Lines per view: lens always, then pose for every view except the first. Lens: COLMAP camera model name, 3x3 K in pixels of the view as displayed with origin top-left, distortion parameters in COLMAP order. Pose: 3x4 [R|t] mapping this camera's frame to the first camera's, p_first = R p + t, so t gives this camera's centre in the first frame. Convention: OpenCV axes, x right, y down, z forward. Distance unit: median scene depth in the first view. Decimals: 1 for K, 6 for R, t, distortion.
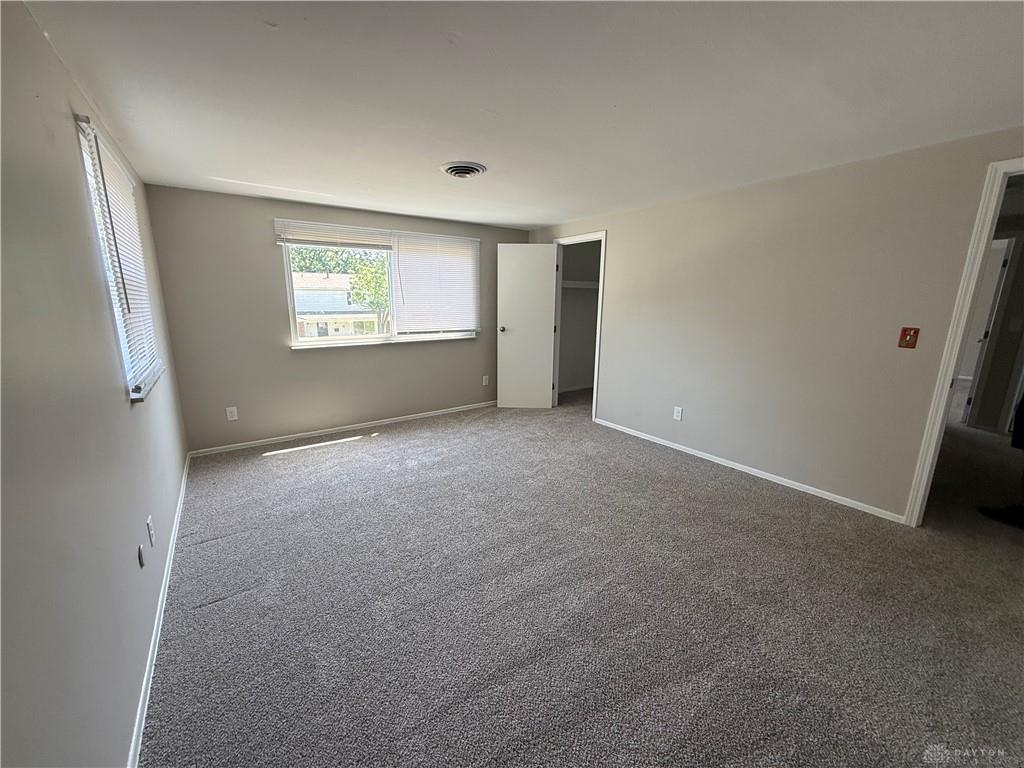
lens RADIAL K [[407.9, 0, 507.5], [0, 407.9, 386.4], [0, 0, 1]] dist [0.000304, -0.000192]
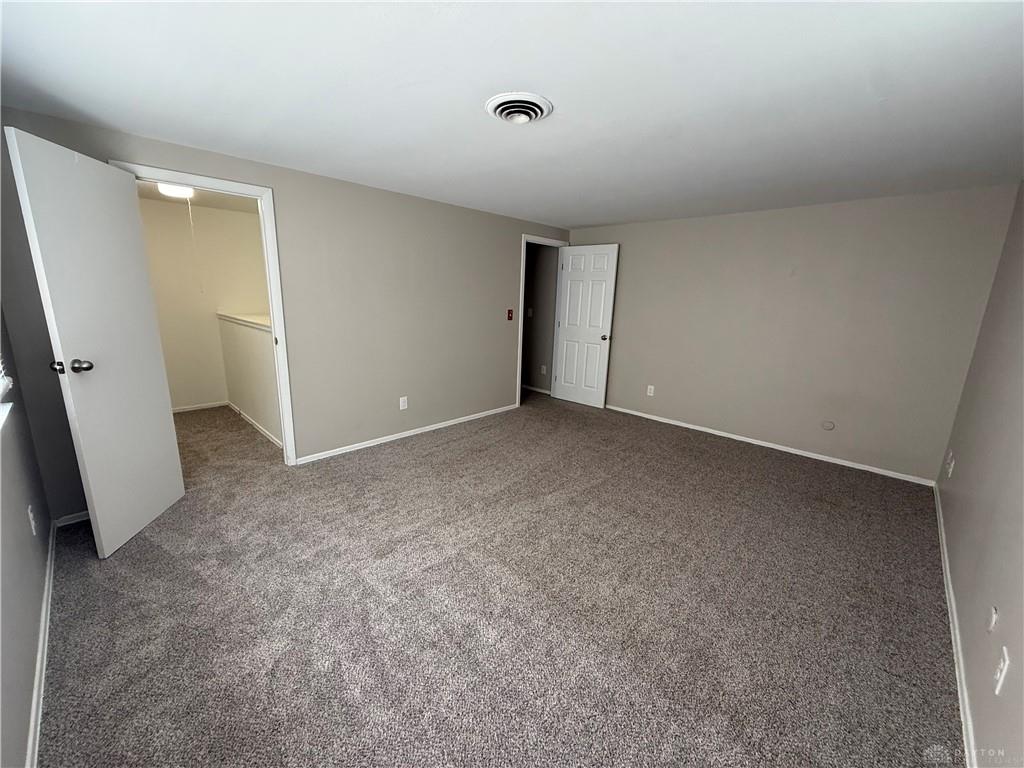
lens RADIAL K [[407.9, 0, 513.2], [0, 407.9, 382.7], [0, 0, 1]] dist [0.000304, -0.000192]
pose [[-0.201294, -0.216855, 0.955225, -0.504724], [0.179624, 0.950478, 0.253629, -0.159942], [-0.962921, 0.222635, -0.152373, 0.714532]]
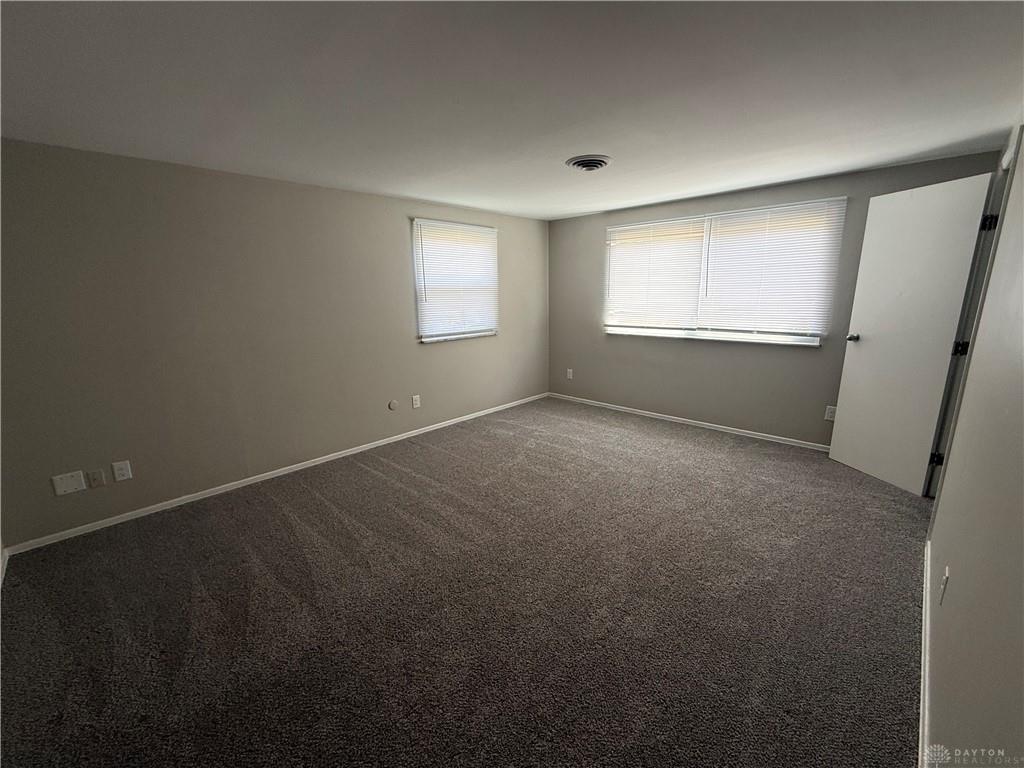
lens RADIAL K [[407.9, 0, 510.5], [0, 407.9, 386.4], [0, 0, 1]] dist [0.000304, -0.000192]
pose [[0.199542, 0.216233, -0.955733, 0.523063], [-0.189405, 0.965466, 0.178890, -0.085654], [0.961410, 0.145324, 0.233607, 0.390252]]
